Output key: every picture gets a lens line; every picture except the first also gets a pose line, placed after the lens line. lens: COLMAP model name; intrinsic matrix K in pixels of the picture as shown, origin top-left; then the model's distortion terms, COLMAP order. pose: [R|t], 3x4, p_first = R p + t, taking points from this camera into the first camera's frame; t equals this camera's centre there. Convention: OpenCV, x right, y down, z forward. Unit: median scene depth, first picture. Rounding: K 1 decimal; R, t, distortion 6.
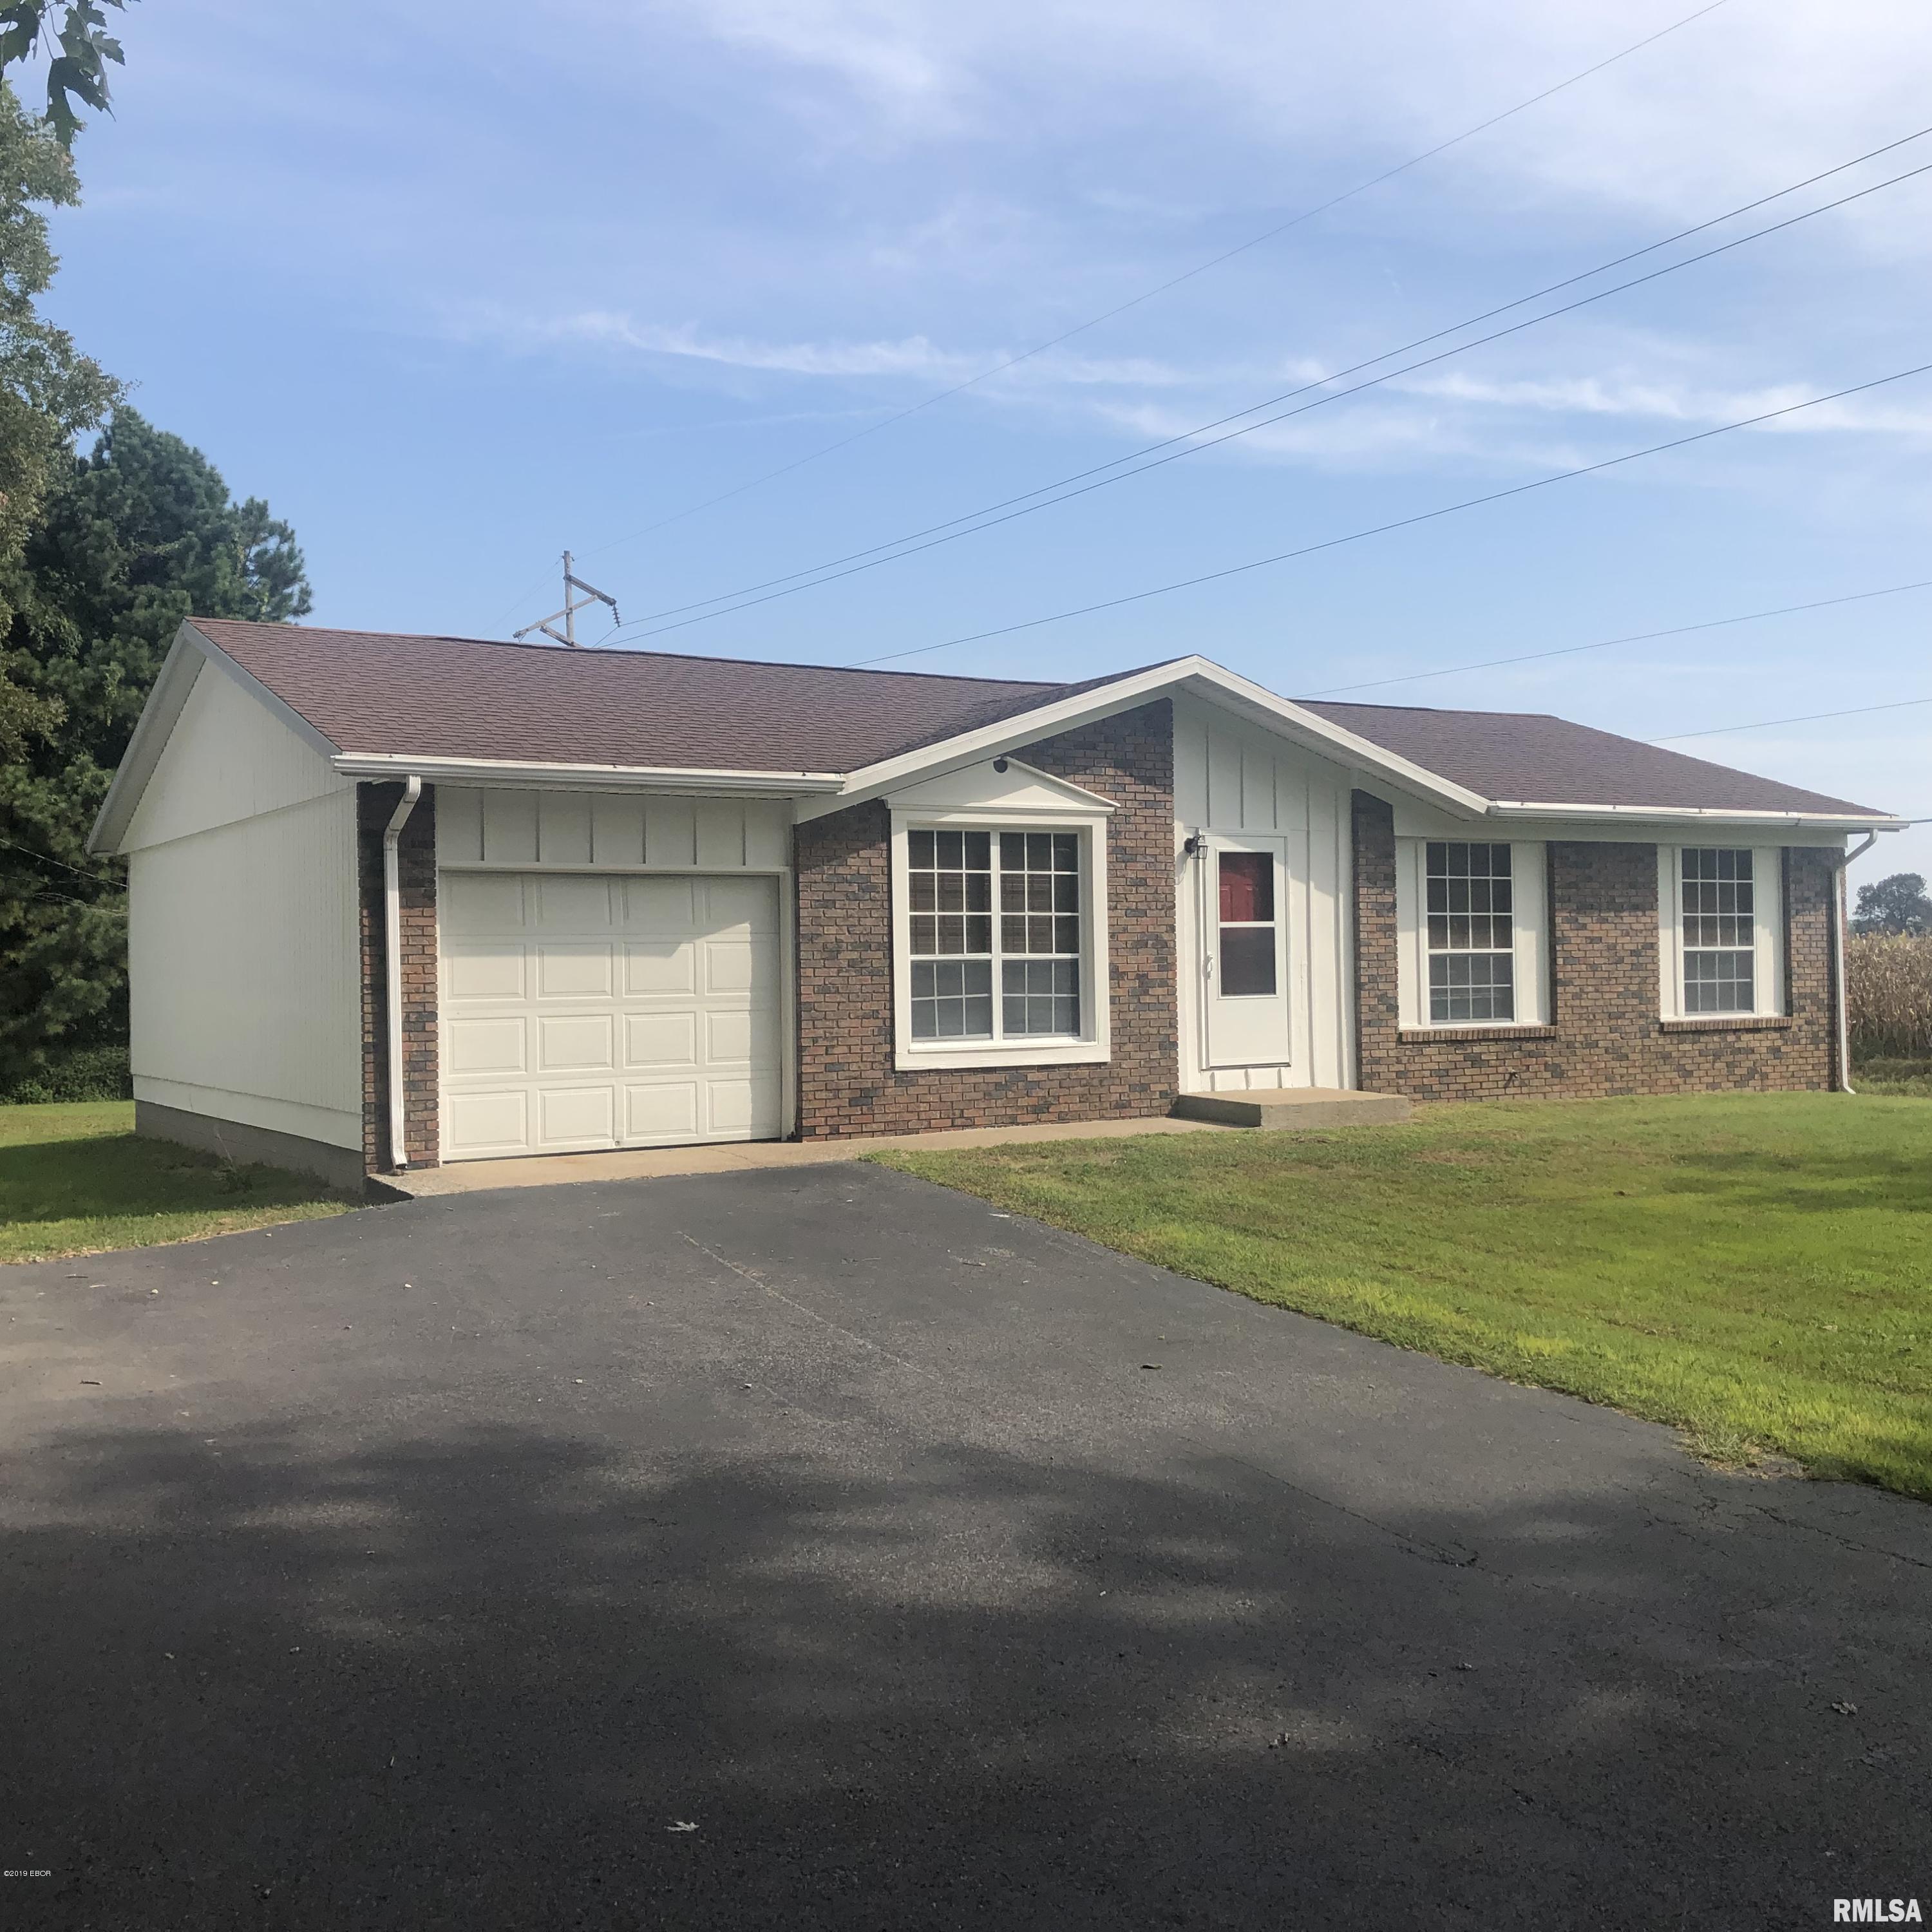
lens RADIAL K [[2119.3, 0, 966.0], [0, 2119.3, 966.0], [0, 0, 1]] dist [0.243007, -1.027387]
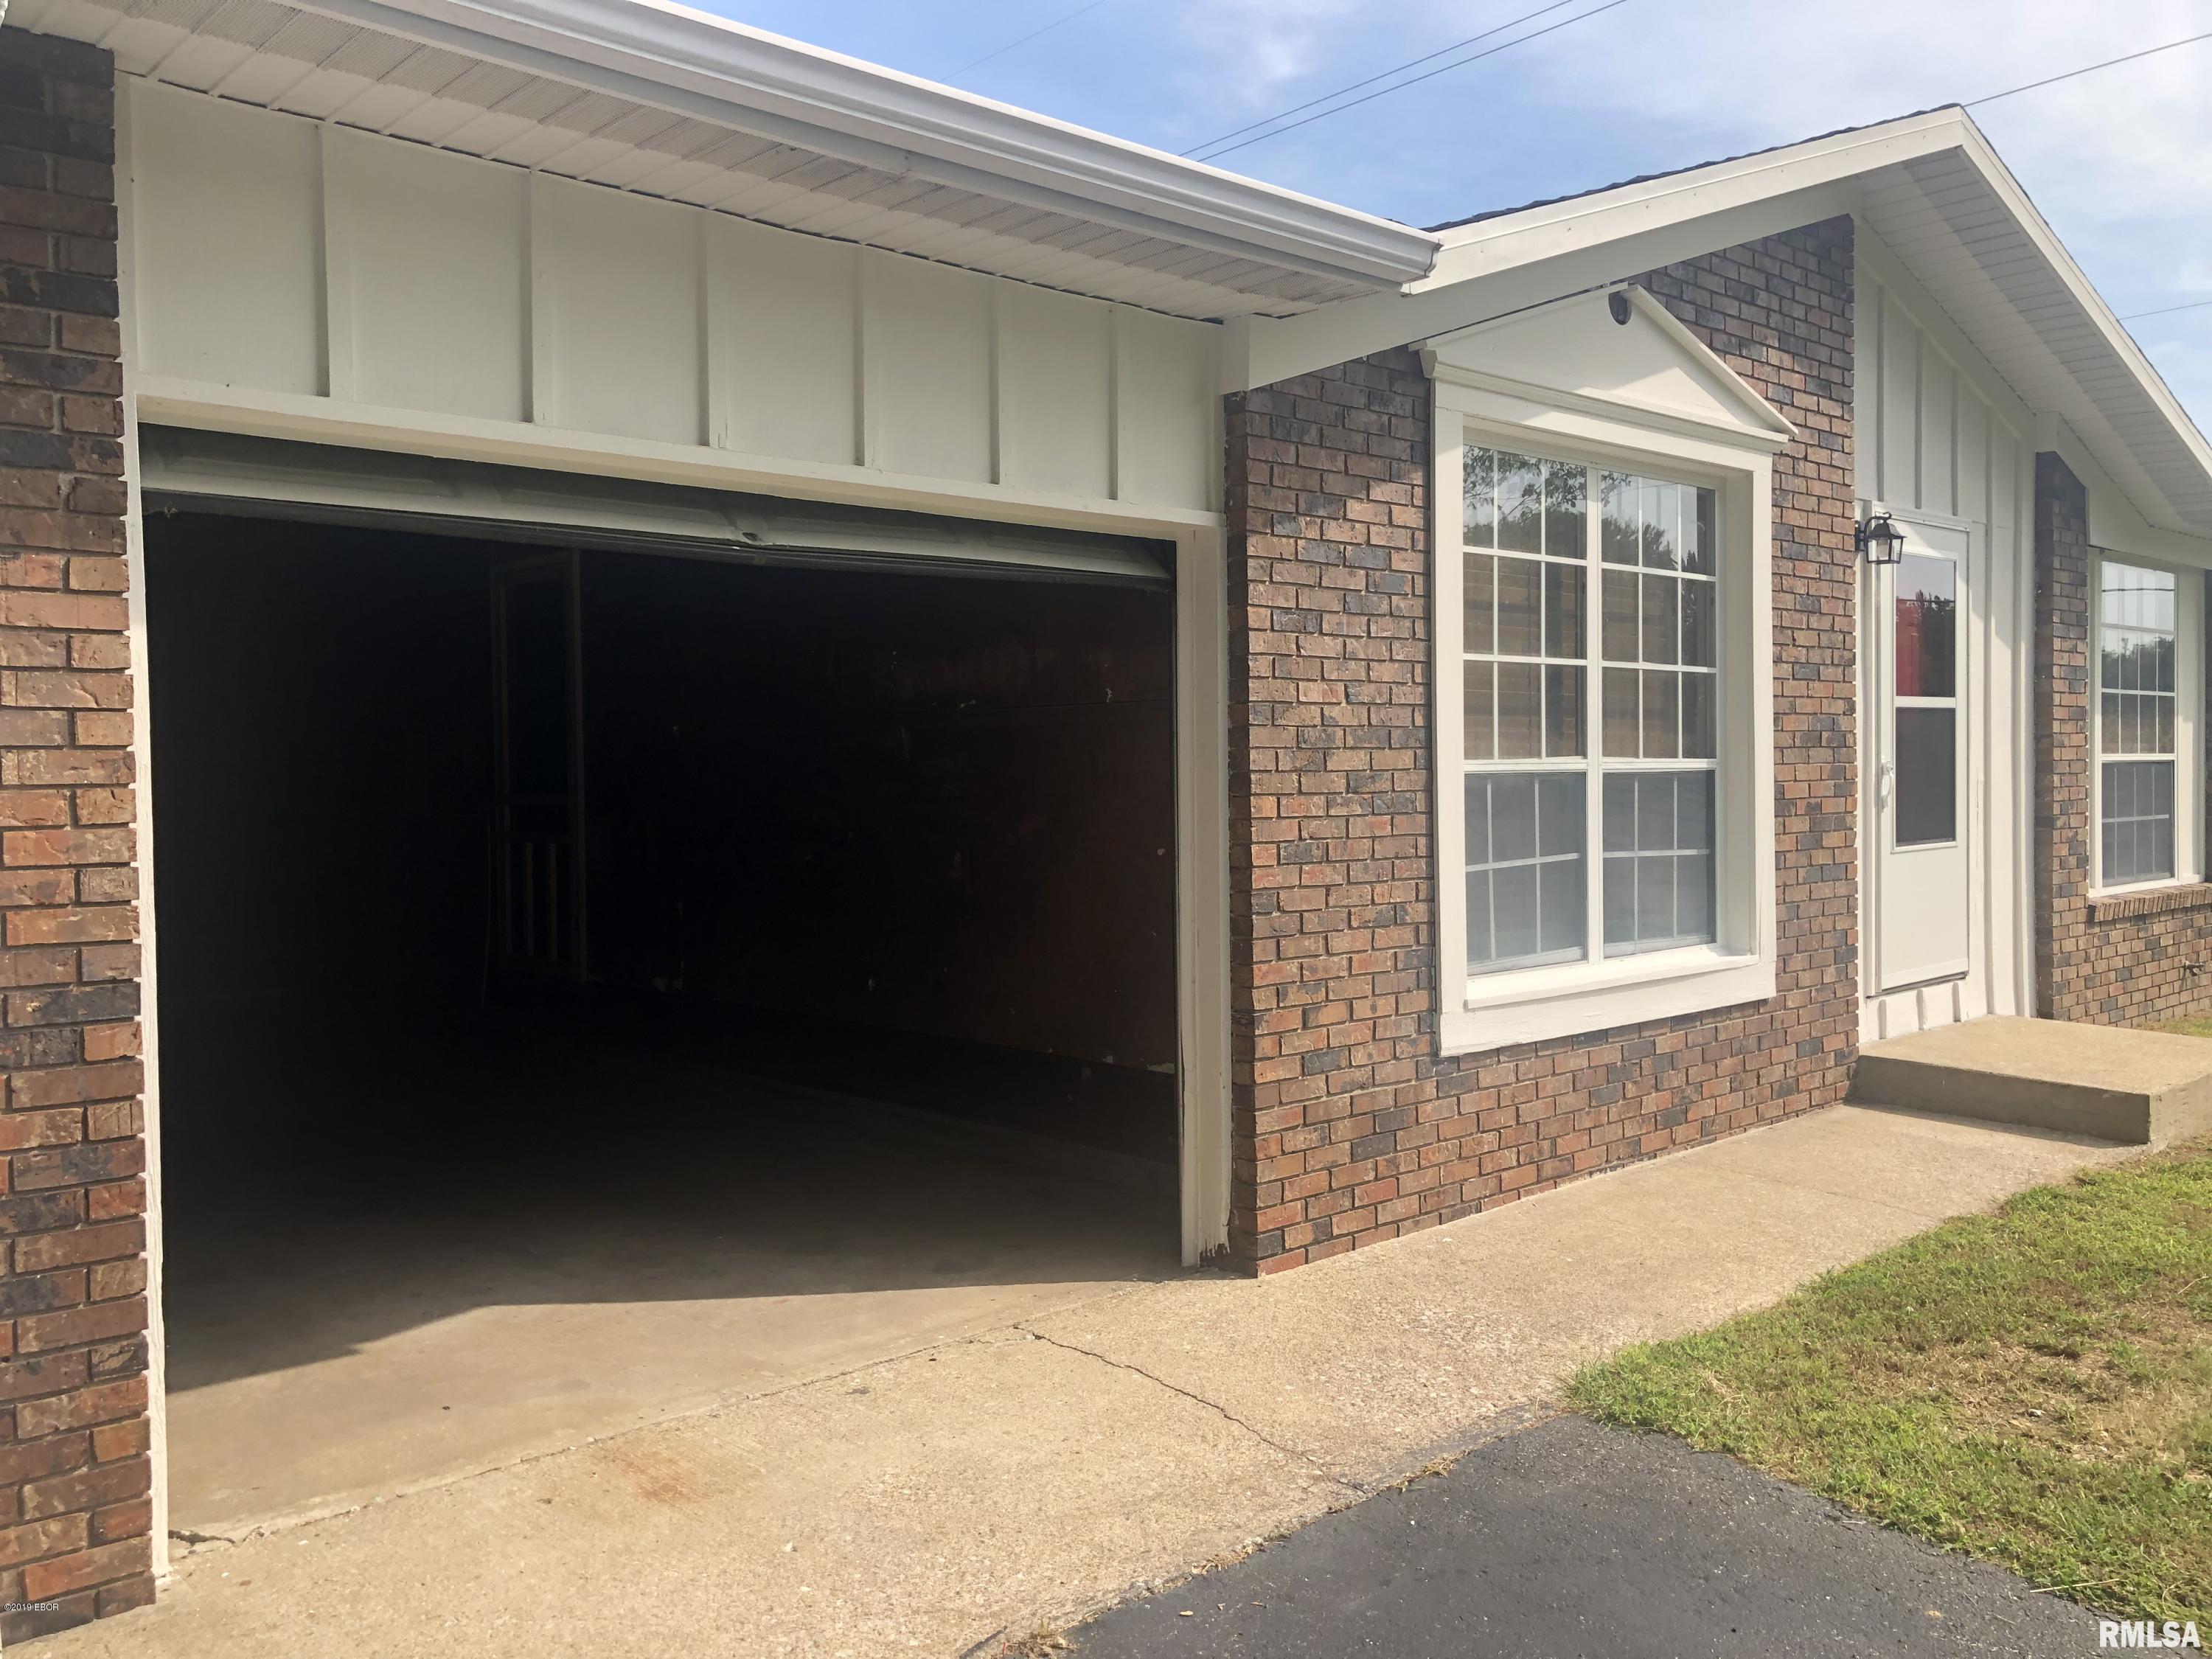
lens RADIAL K [[1825.6, 0, 1106.0], [0, 1825.6, 829.5], [0, 0, 1]] dist [0.032255, -0.001728]
pose [[0.981208, -0.004114, 0.192910, -0.148842], [-0.001728, 0.999545, 0.030102, -0.002321], [-0.192947, -0.029870, 0.980755, 0.644227]]
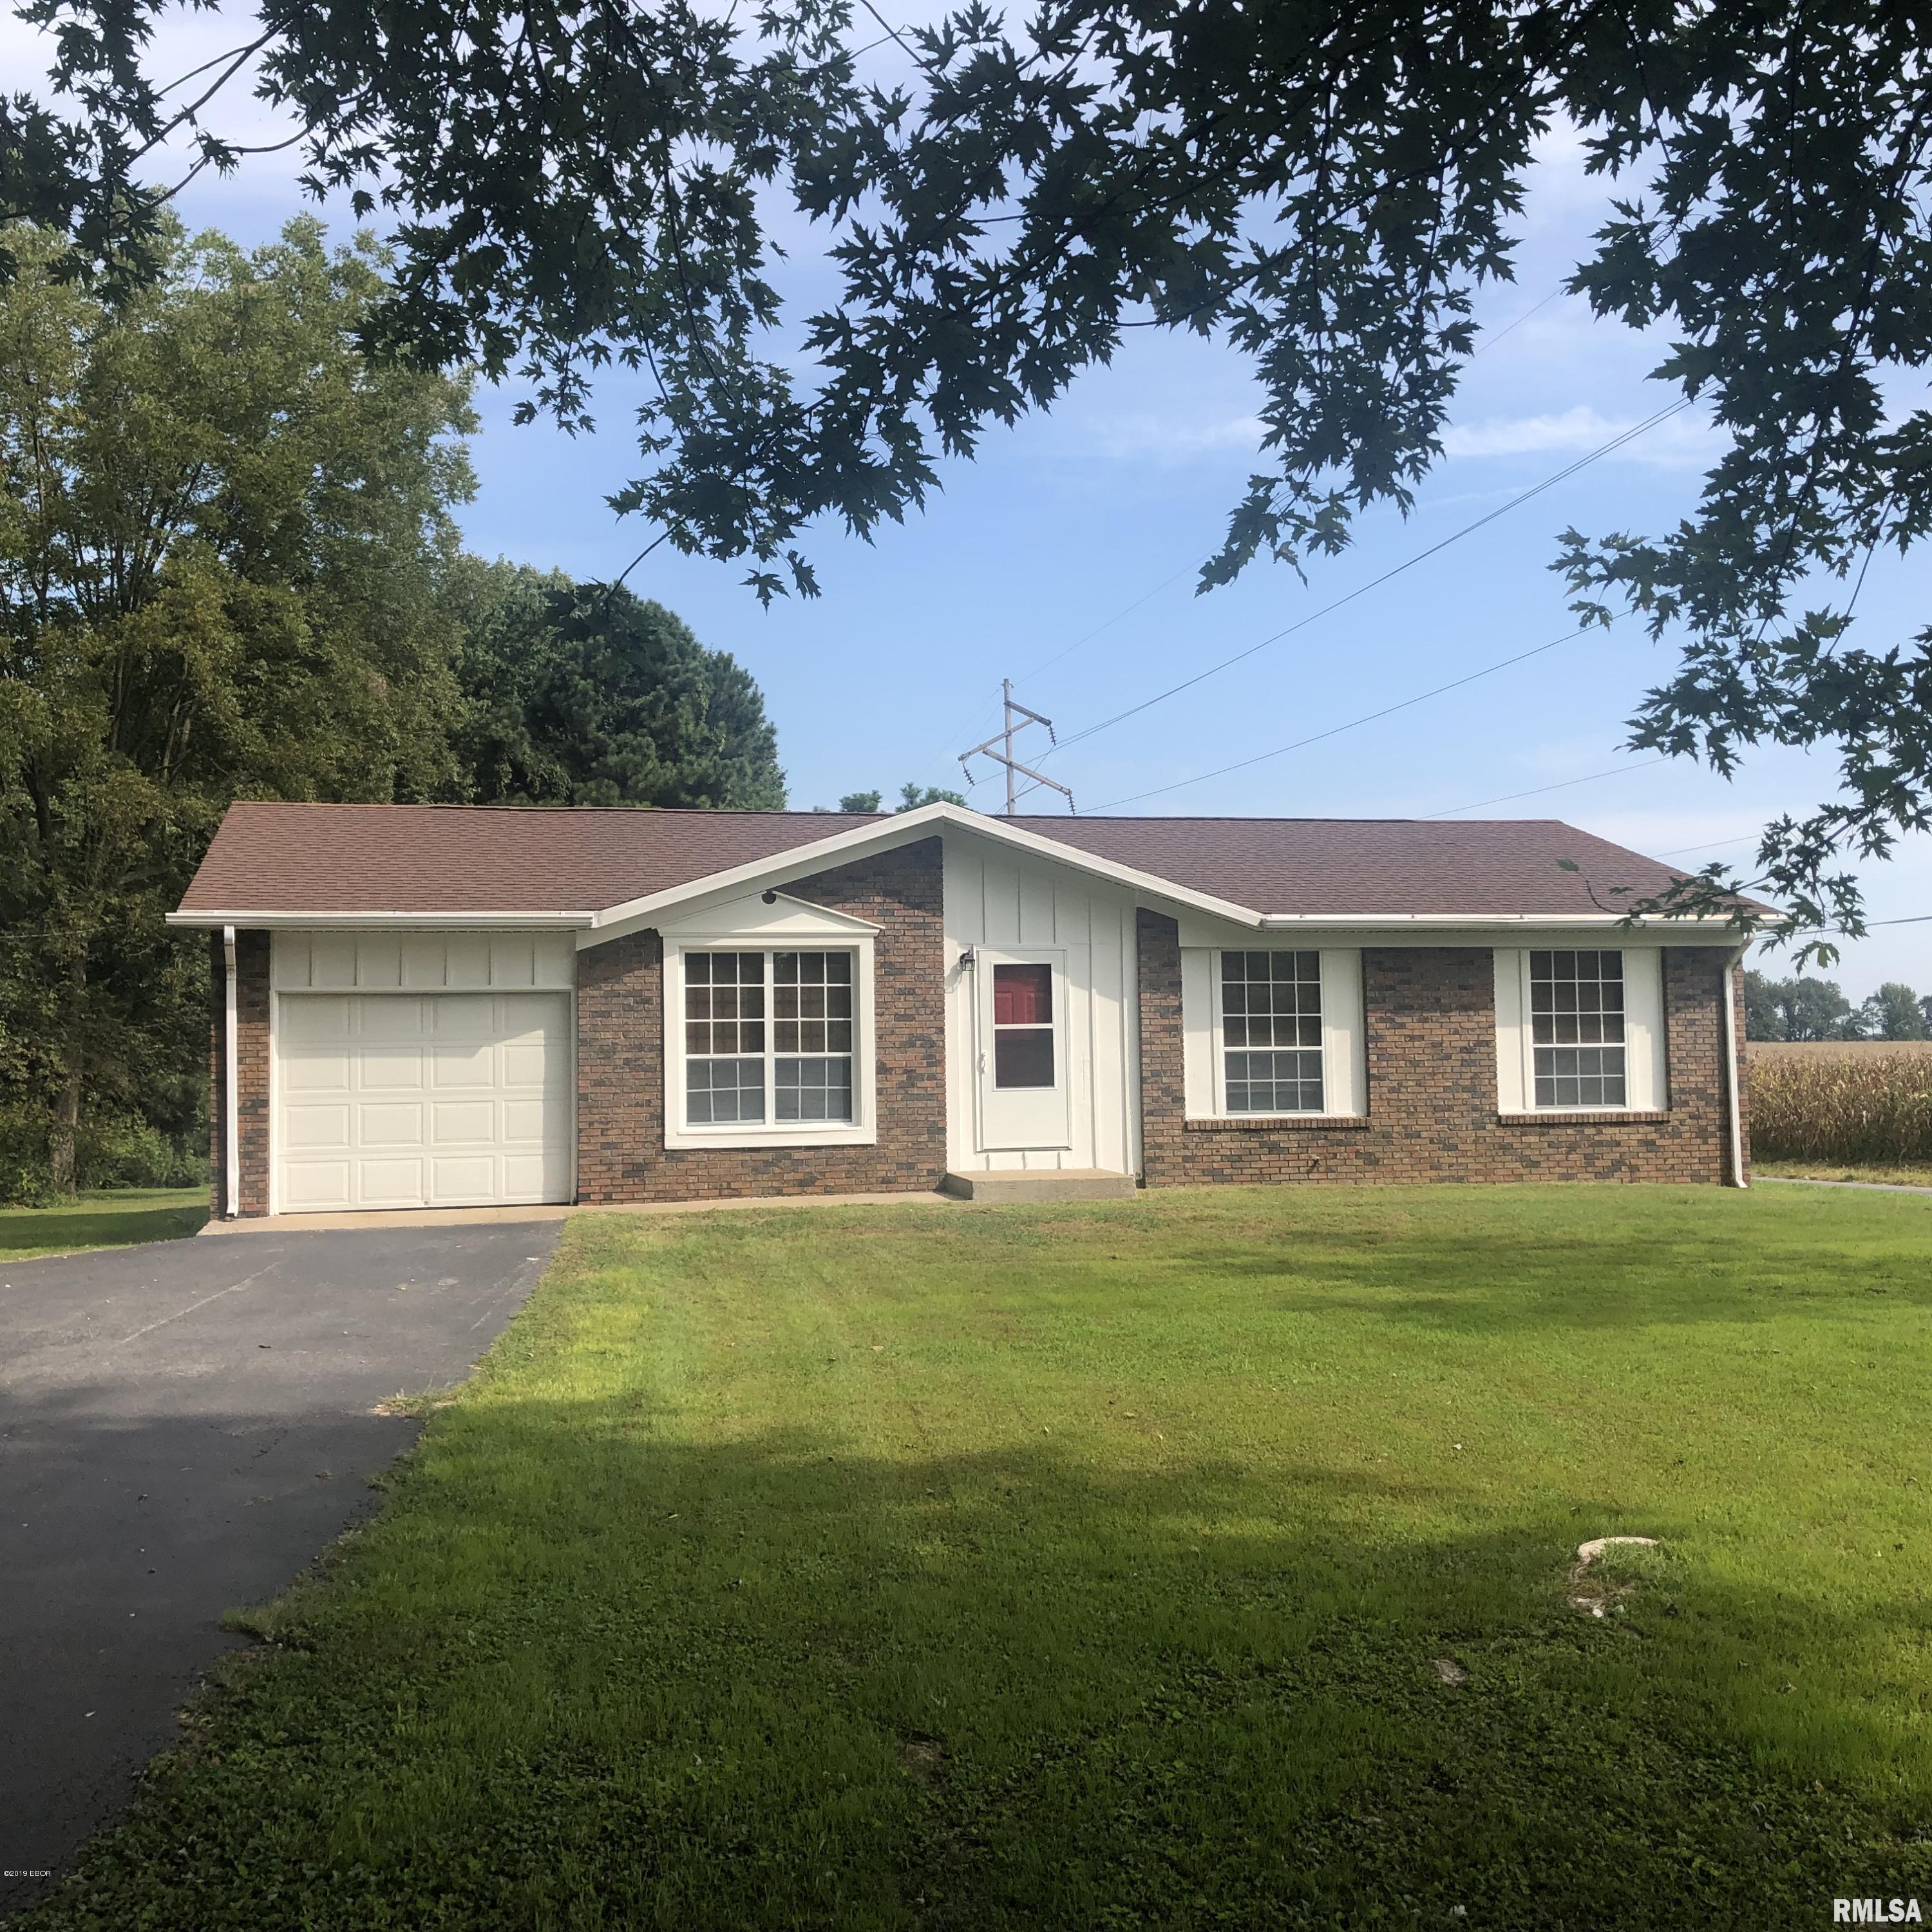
lens RADIAL K [[2119.3, 0, 966.0], [0, 2119.3, 966.0], [0, 0, 1]] dist [0.243007, -1.027387]
pose [[0.946335, -0.015385, -0.322820, 0.500934], [0.001974, 0.999123, -0.041830, -0.004382], [0.323180, 0.038948, 0.945536, -0.108836]]
